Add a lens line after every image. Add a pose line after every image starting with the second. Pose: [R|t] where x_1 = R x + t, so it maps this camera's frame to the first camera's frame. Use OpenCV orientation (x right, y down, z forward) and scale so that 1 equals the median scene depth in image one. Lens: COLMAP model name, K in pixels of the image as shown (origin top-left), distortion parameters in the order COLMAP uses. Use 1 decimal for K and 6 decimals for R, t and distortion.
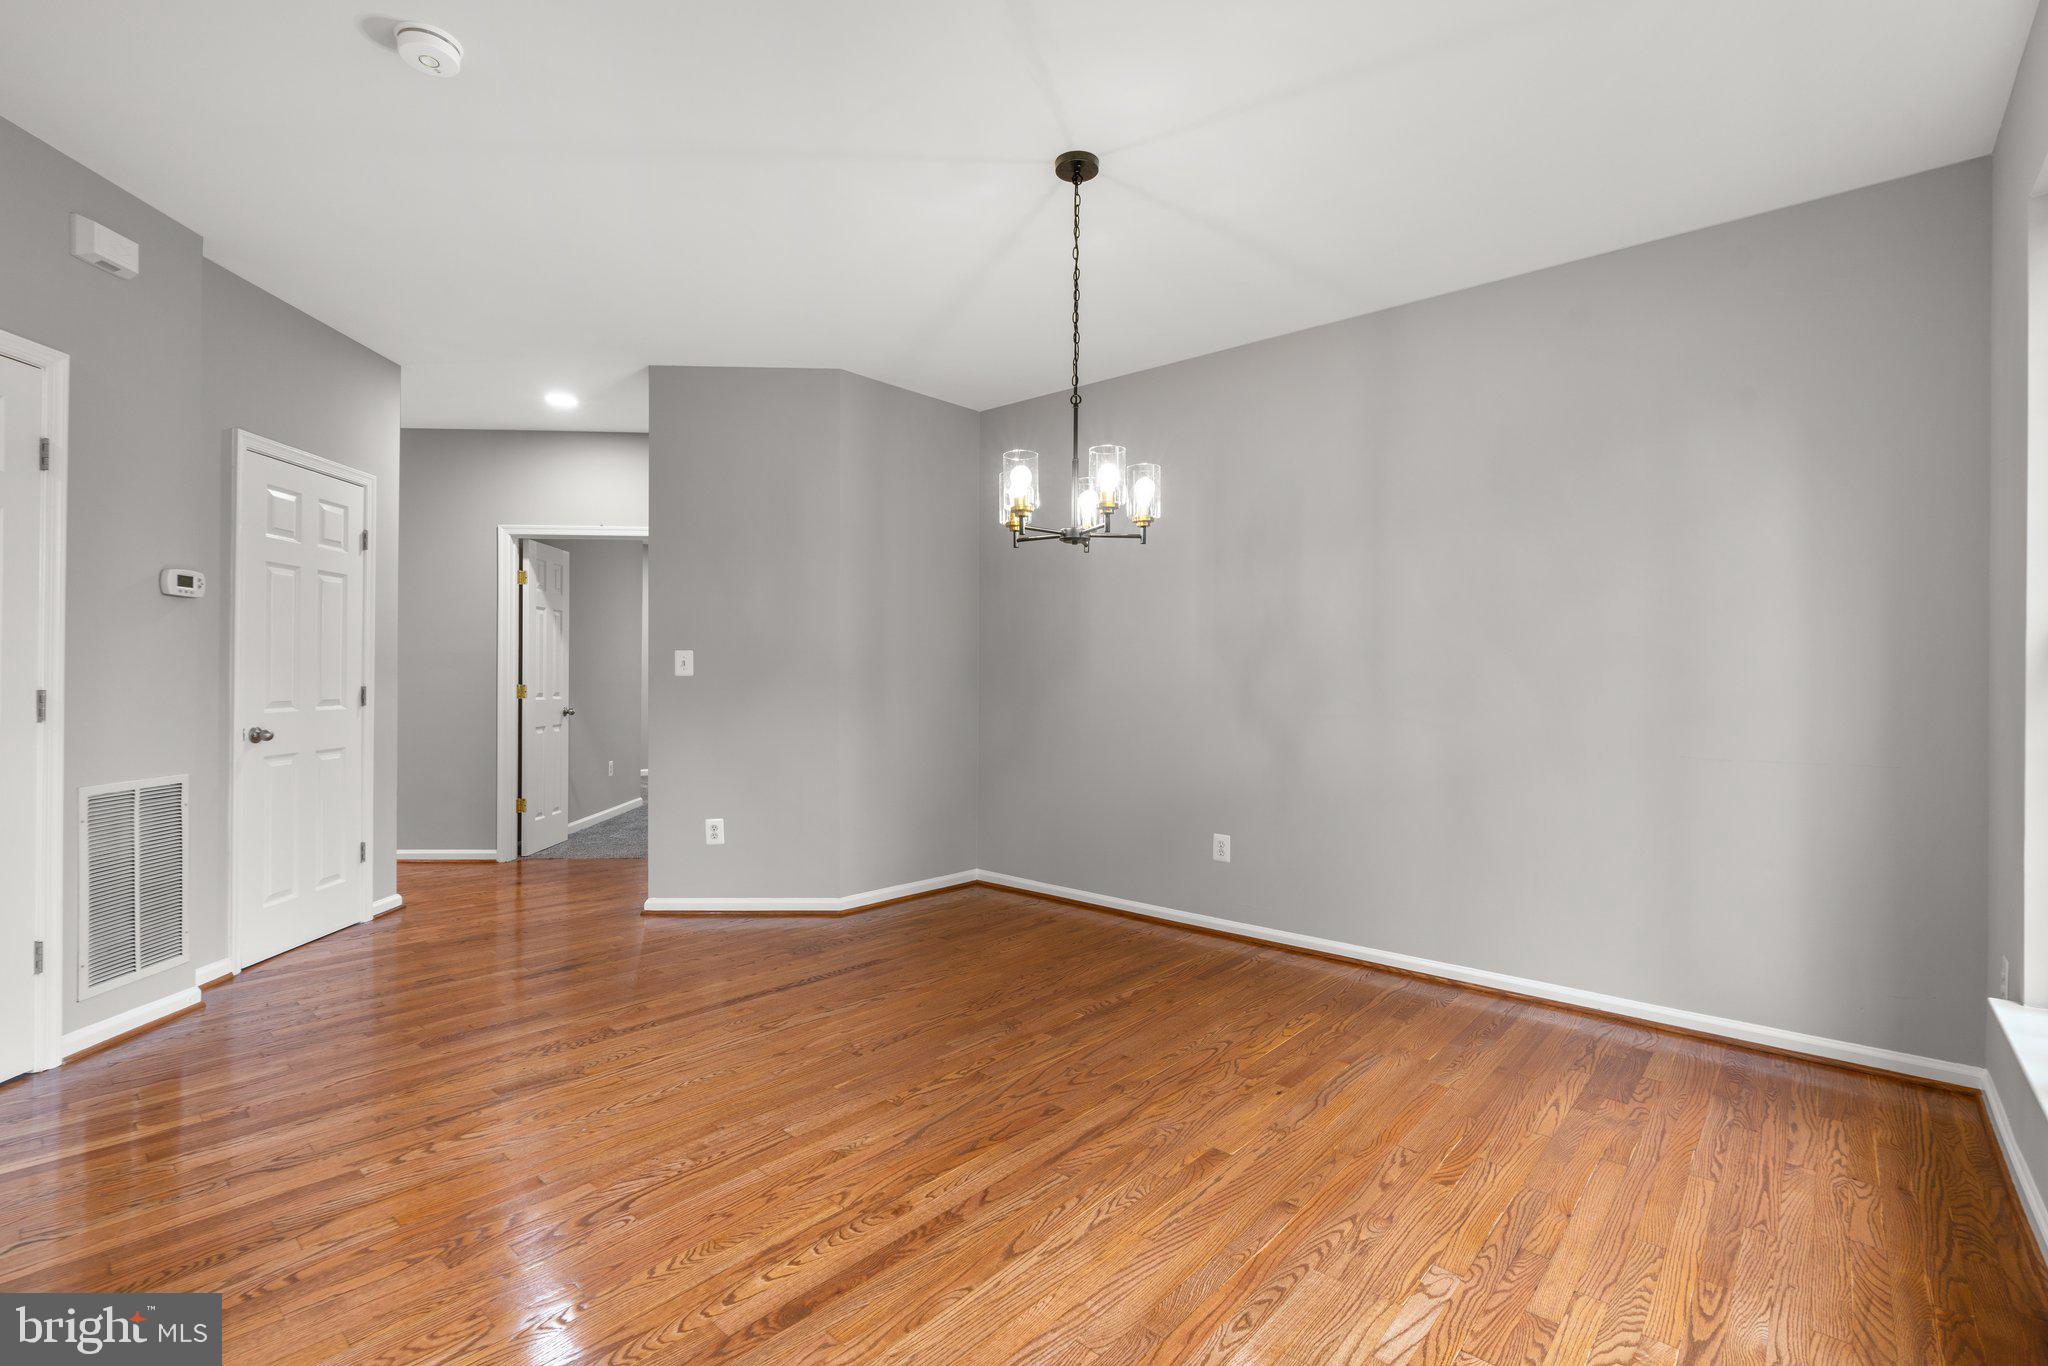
lens RADIAL K [[920.6, 0, 1015.6], [0, 920.6, 683.7], [0, 0, 1]] dist [-0.012562, 0.004997]
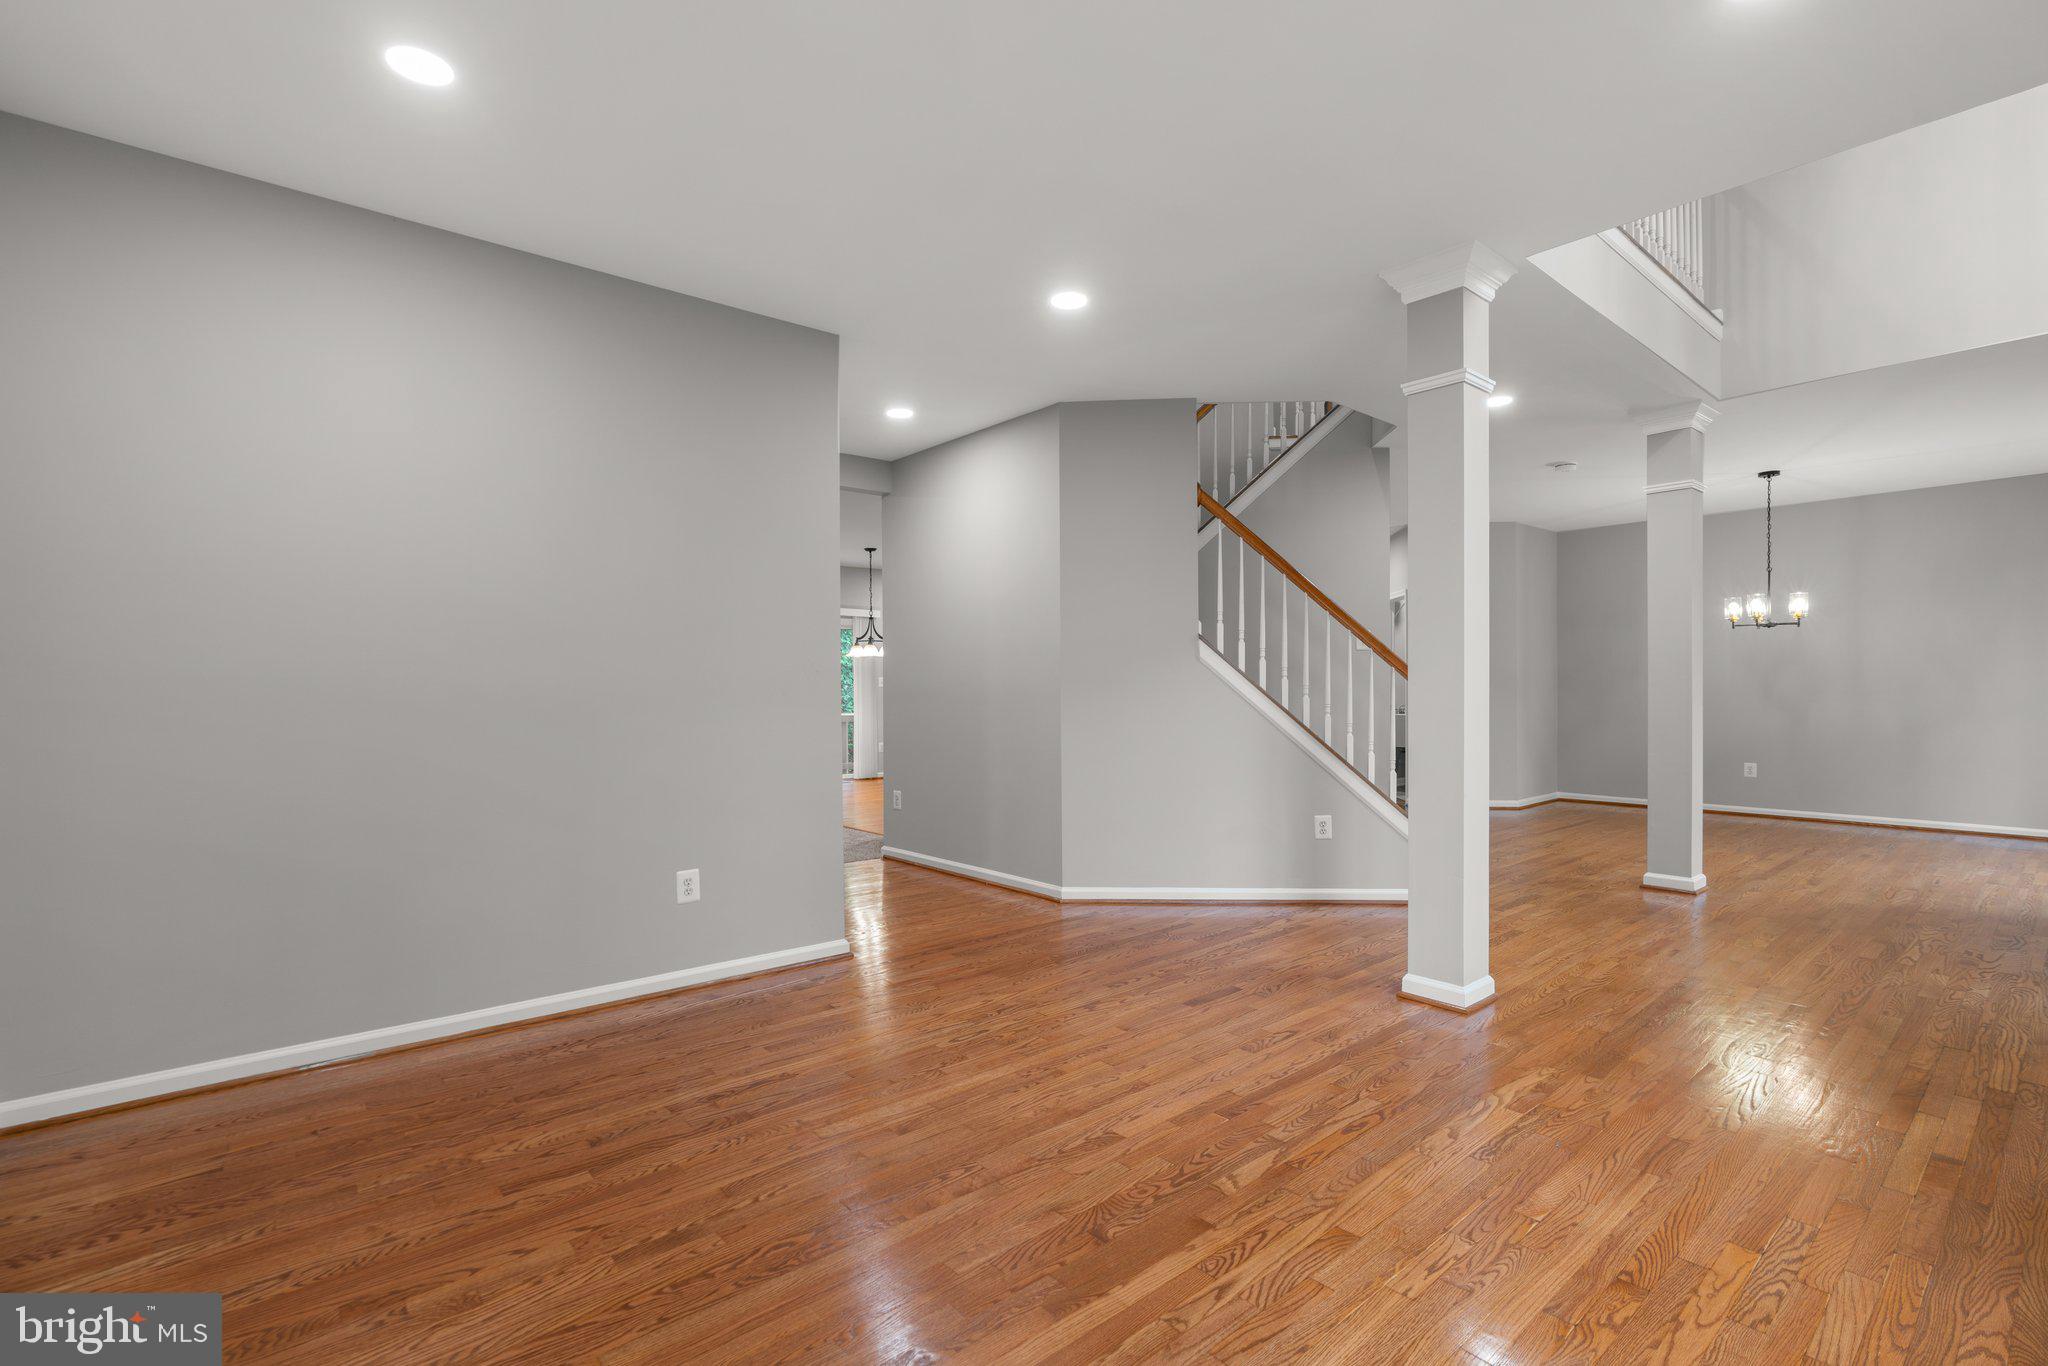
lens RADIAL K [[920.6, 0, 1016.5], [0, 920.6, 678.8], [0, 0, 1]] dist [-0.012562, 0.004997]
pose [[0.990230, -0.017922, -0.138290, -1.024338], [0.016291, 0.999784, -0.012913, -0.009611], [0.138492, 0.010534, 0.990308, -1.098450]]
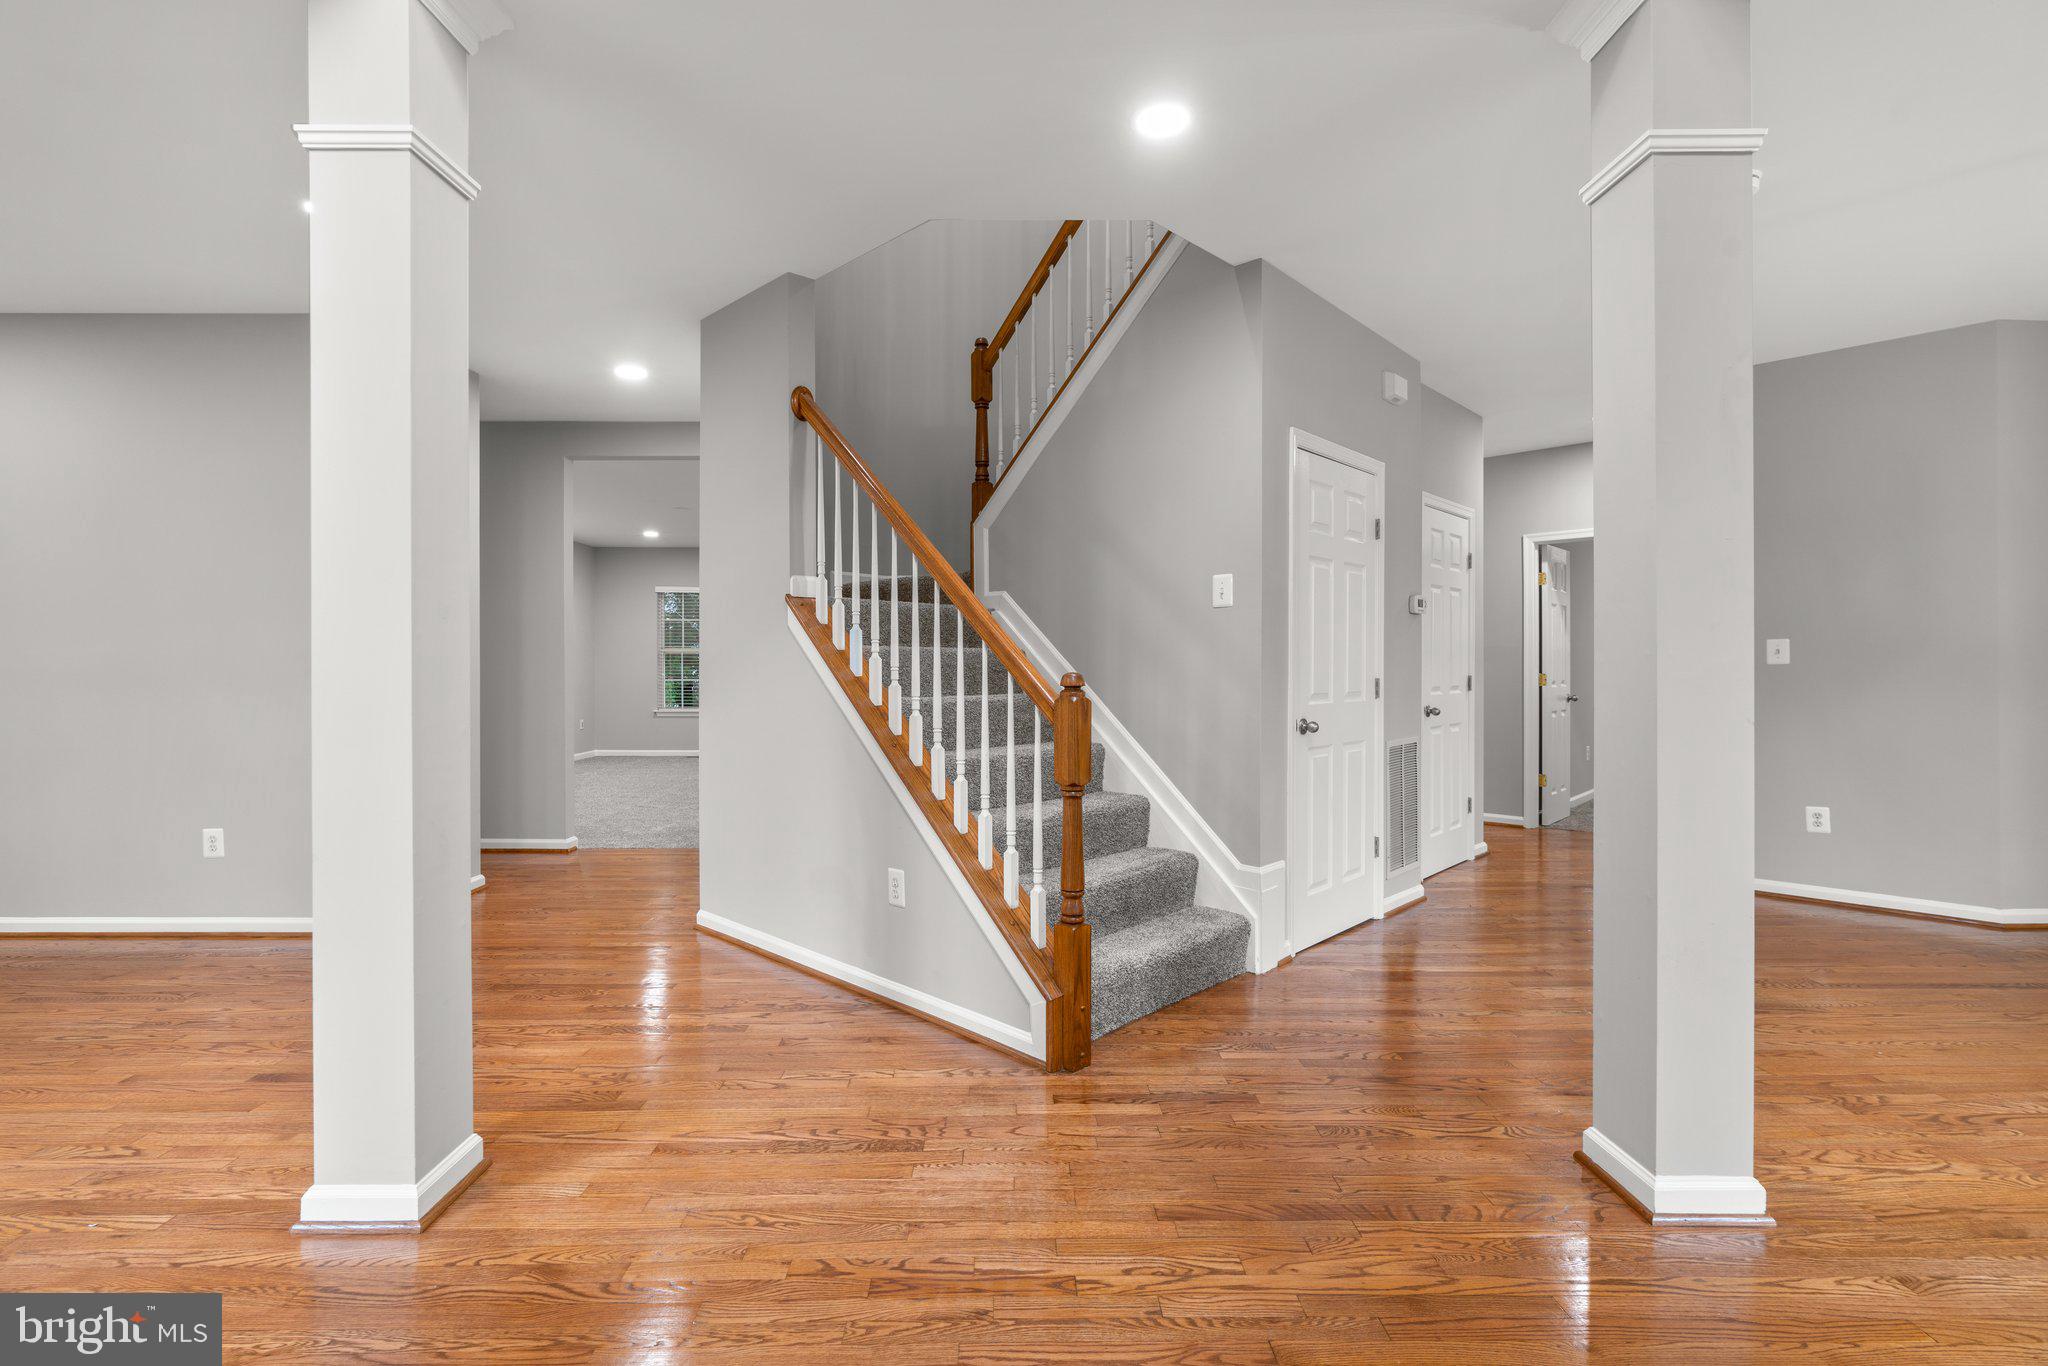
lens RADIAL K [[920.6, 0, 1010.8], [0, 920.6, 677.1], [0, 0, 1]] dist [-0.012562, 0.004997]
pose [[0.676836, -0.002214, -0.736131, -0.189047], [0.005993, 0.999979, 0.002503, -0.001568], [0.736110, -0.006106, 0.676835, -0.316819]]
